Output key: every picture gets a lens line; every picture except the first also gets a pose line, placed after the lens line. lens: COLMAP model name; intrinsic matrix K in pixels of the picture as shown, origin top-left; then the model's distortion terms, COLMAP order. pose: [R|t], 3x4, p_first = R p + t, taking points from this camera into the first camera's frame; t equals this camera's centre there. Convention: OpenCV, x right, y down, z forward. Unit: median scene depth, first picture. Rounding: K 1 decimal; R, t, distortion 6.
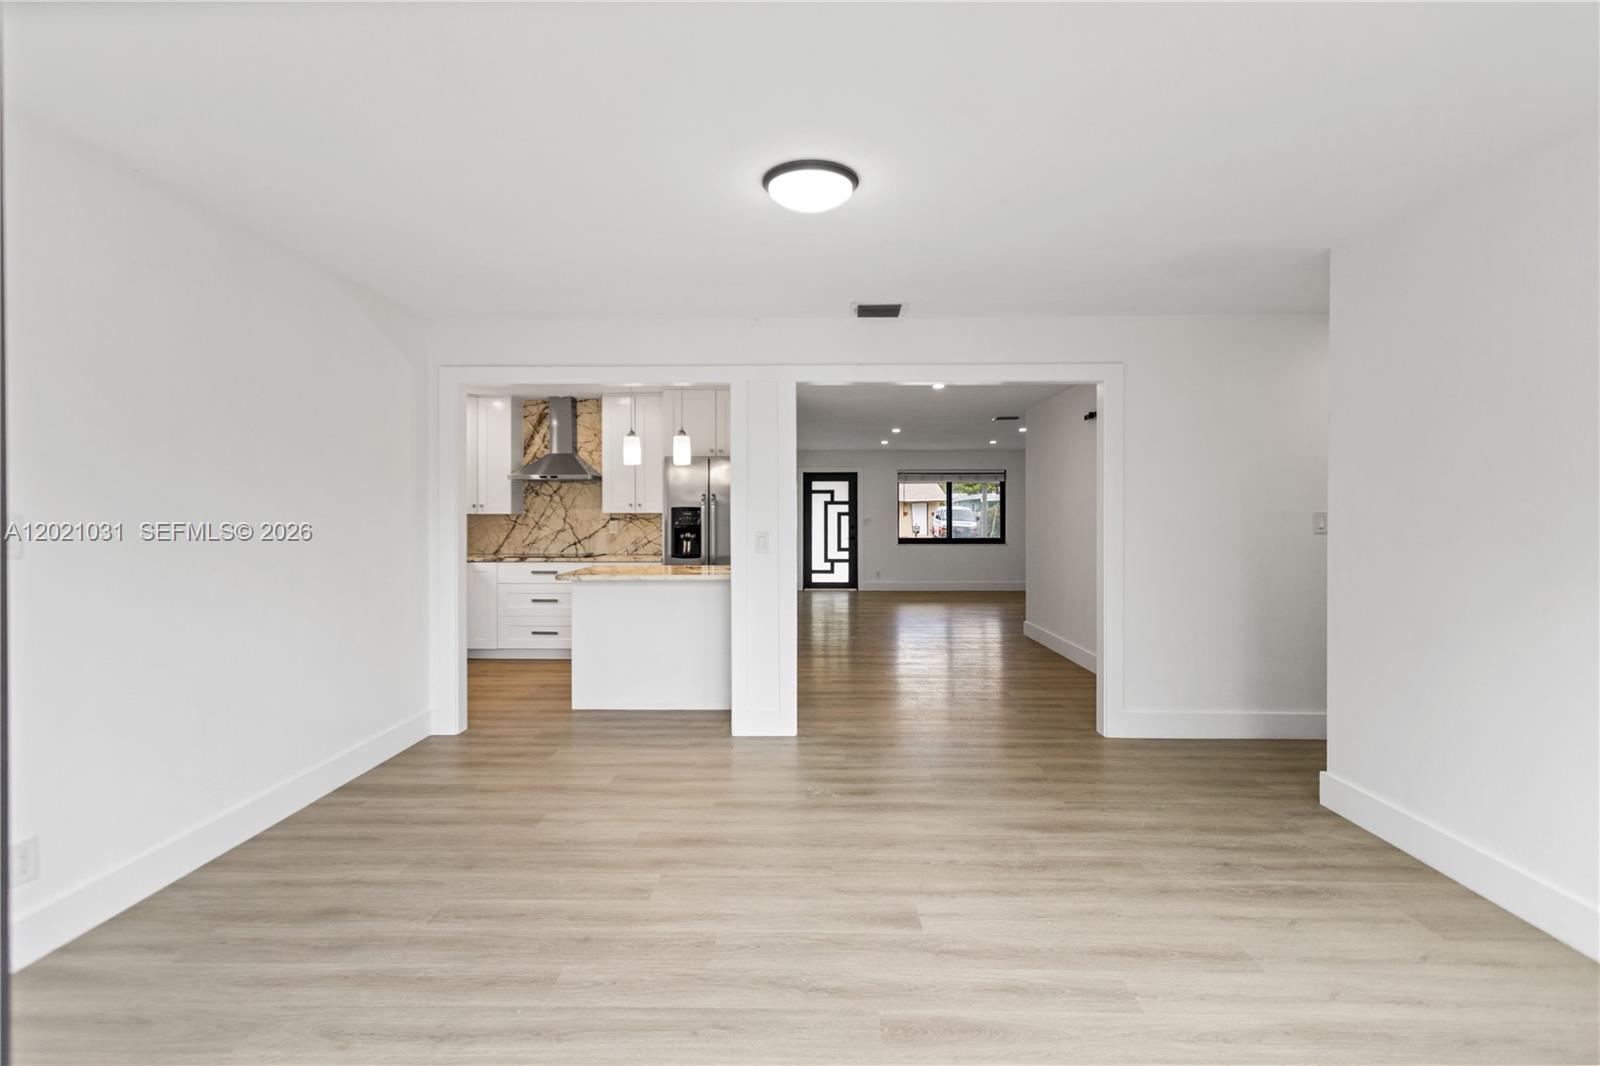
lens RADIAL K [[785.7, 0, 801.6], [0, 785.7, 523.2], [0, 0, 1]] dist [0.001387, 0.000955]
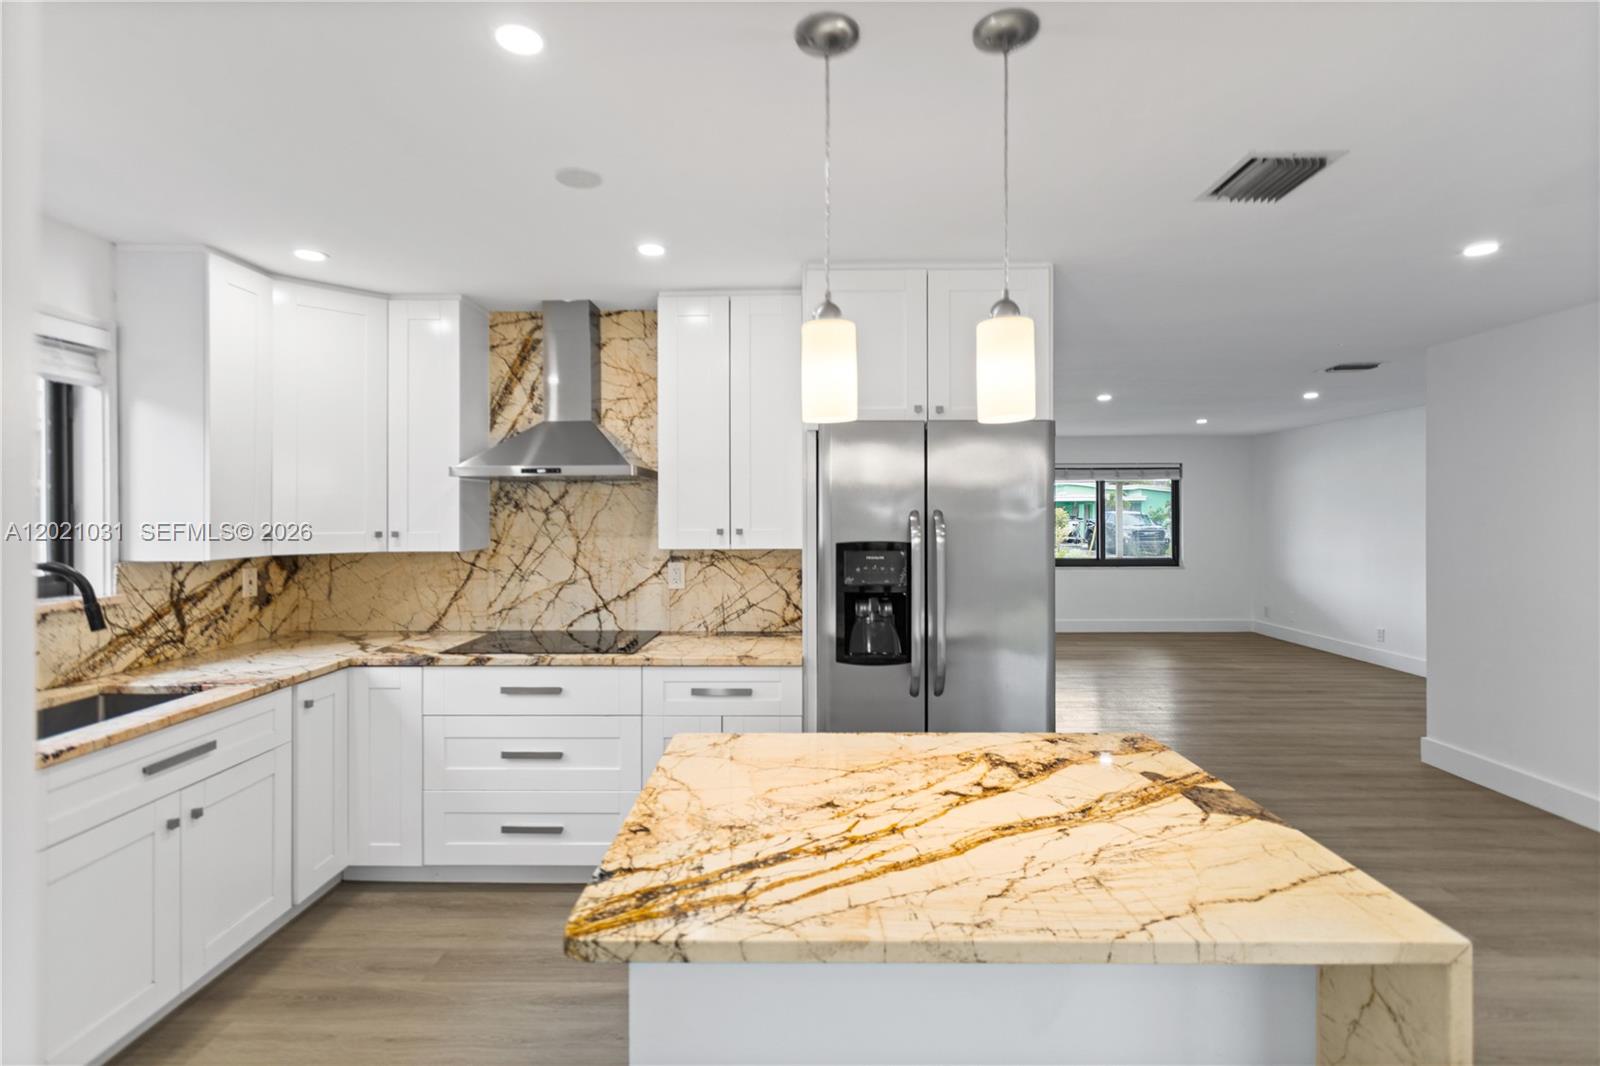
lens RADIAL K [[761.4, 0, 798.1], [0, 761.4, 516.7], [0, 0, 1]] dist [0.000420, 0.011194]
pose [[0.999968, -0.002500, 0.007629, -0.168222], [0.002548, 0.999977, -0.006271, -0.027922], [-0.007613, 0.006291, 0.999951, 0.531282]]
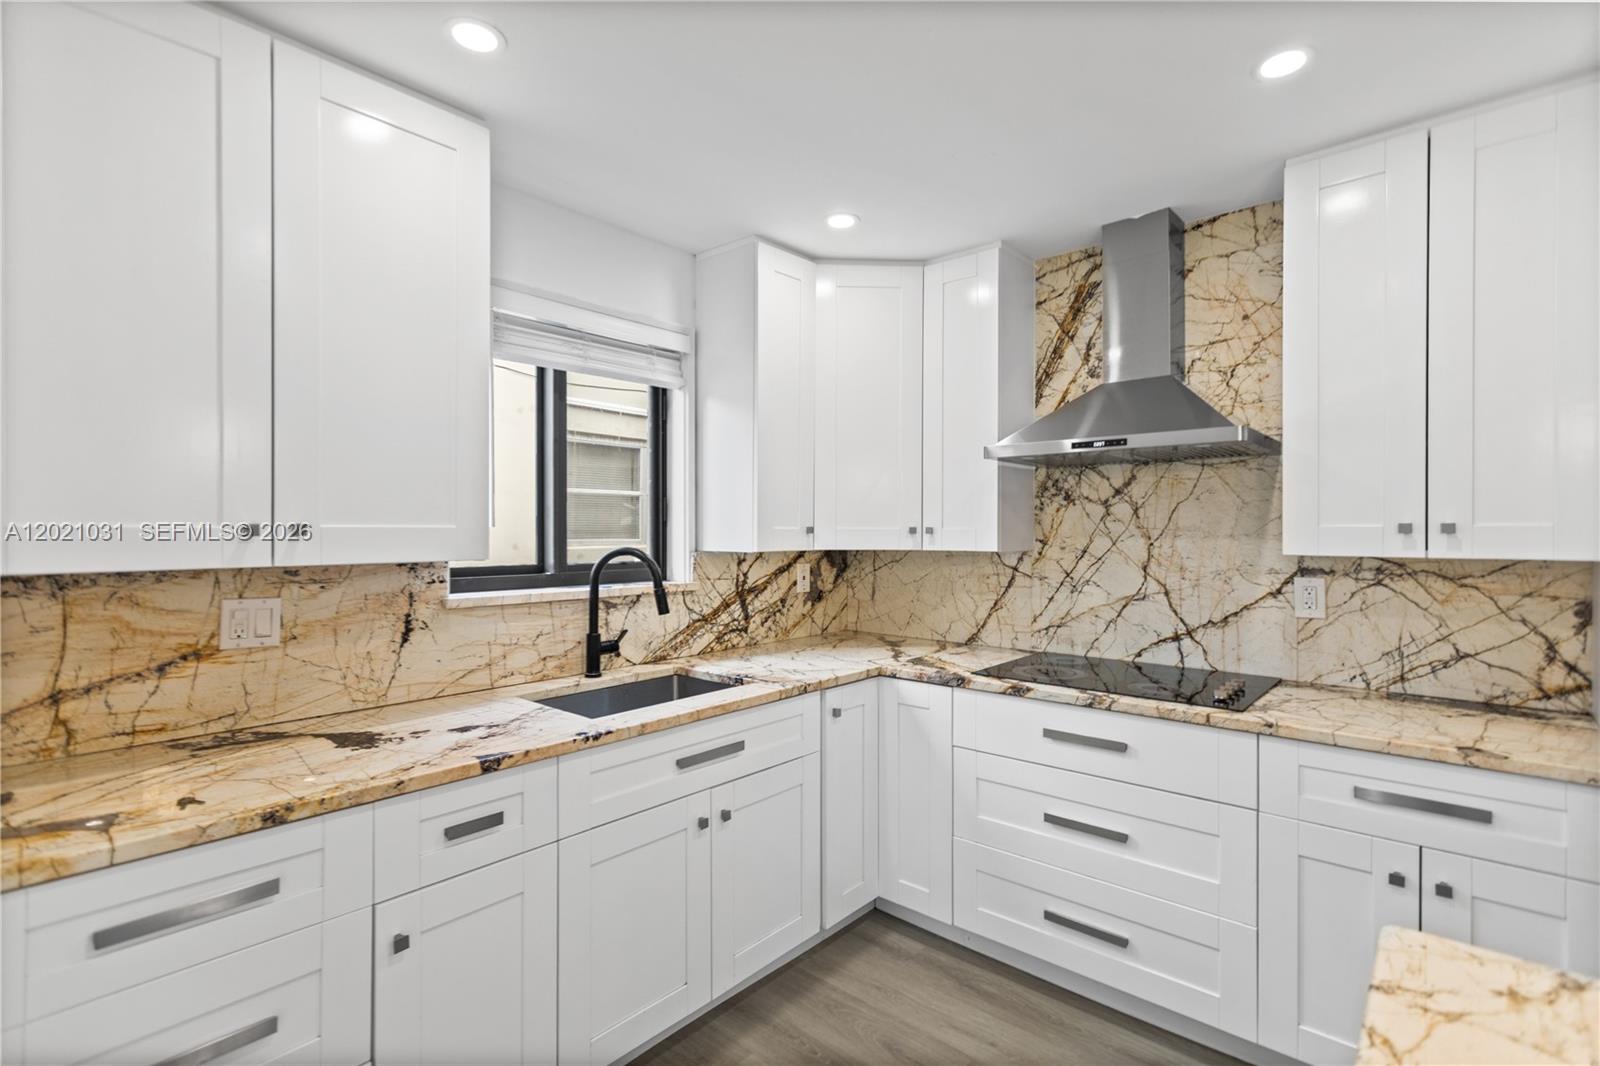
lens RADIAL K [[757.1, 0, 787.6], [0, 757.1, 531.9], [0, 0, 1]] dist [0.001746, 0.000727]
pose [[0.758922, 0.002026, -0.651178, -0.200218], [-0.006245, 0.999972, -0.004168, -0.018727], [0.651151, 0.007230, 0.758914, 0.630458]]
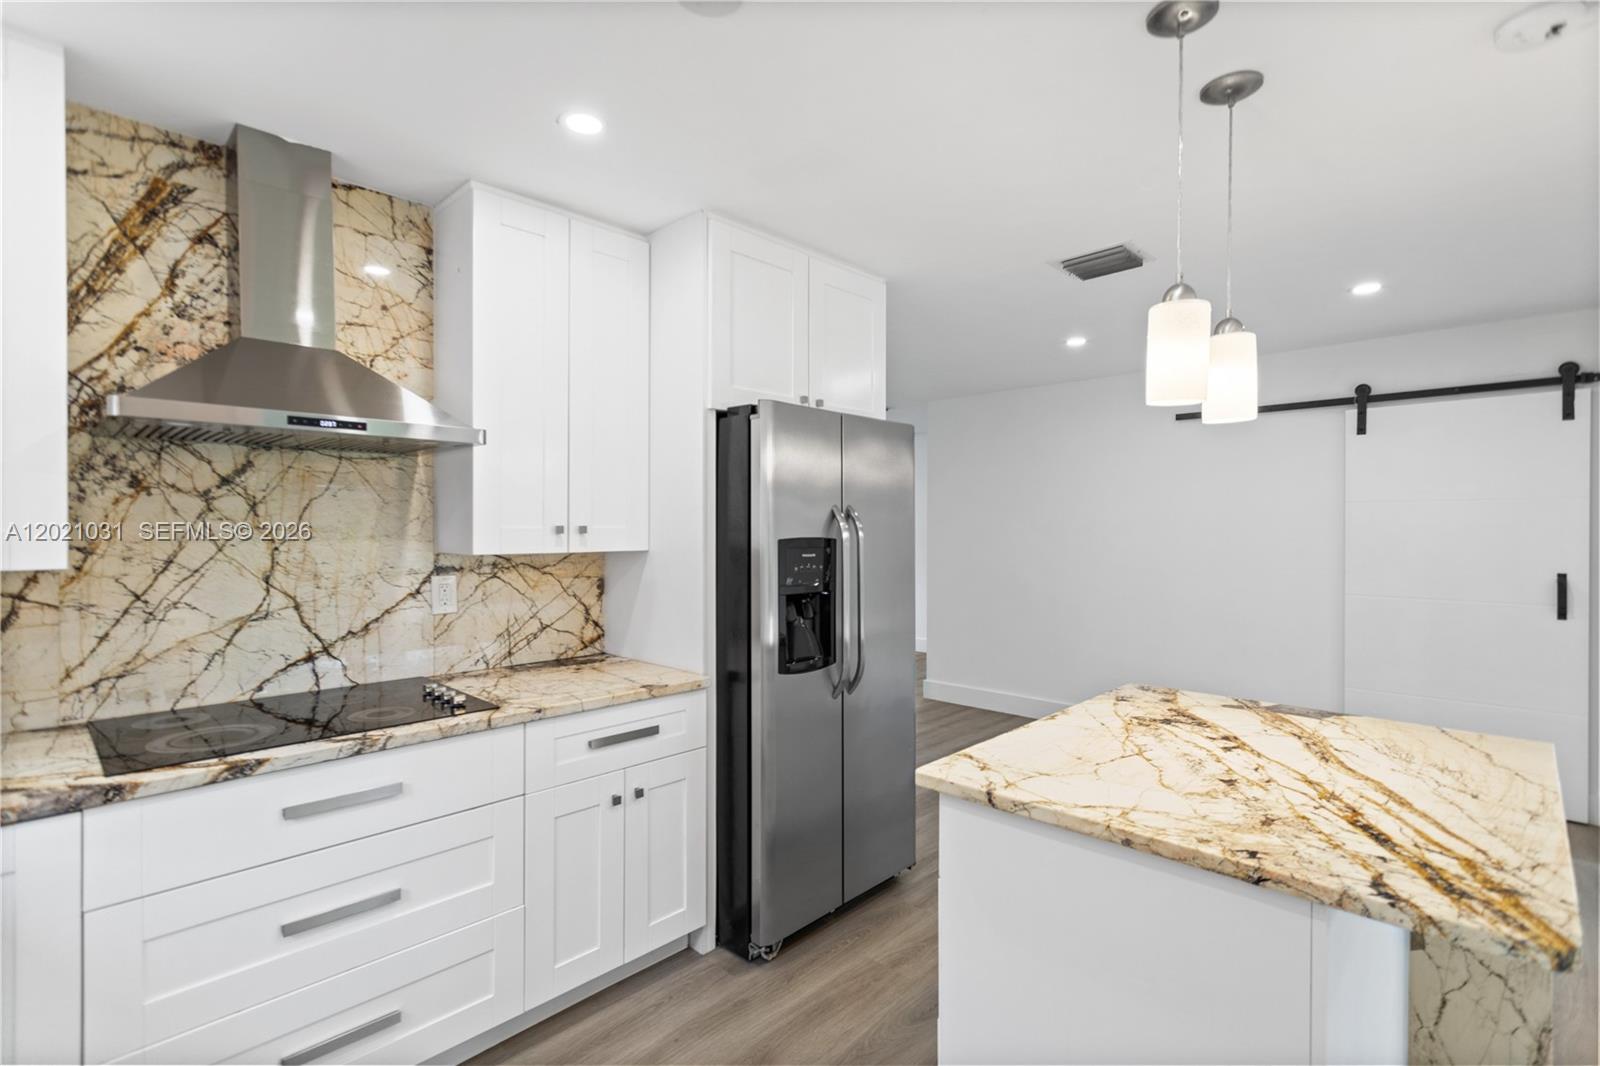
lens RADIAL K [[750.2, 0, 800.0], [0, 750.2, 533.0], [0, 0, 1]] dist [0.006481, 0.000557]
pose [[0.681264, -0.004741, 0.732022, -0.370683], [0.003981, 0.999988, 0.002772, -0.021360], [-0.732027, 0.001026, 0.681275, 0.669573]]
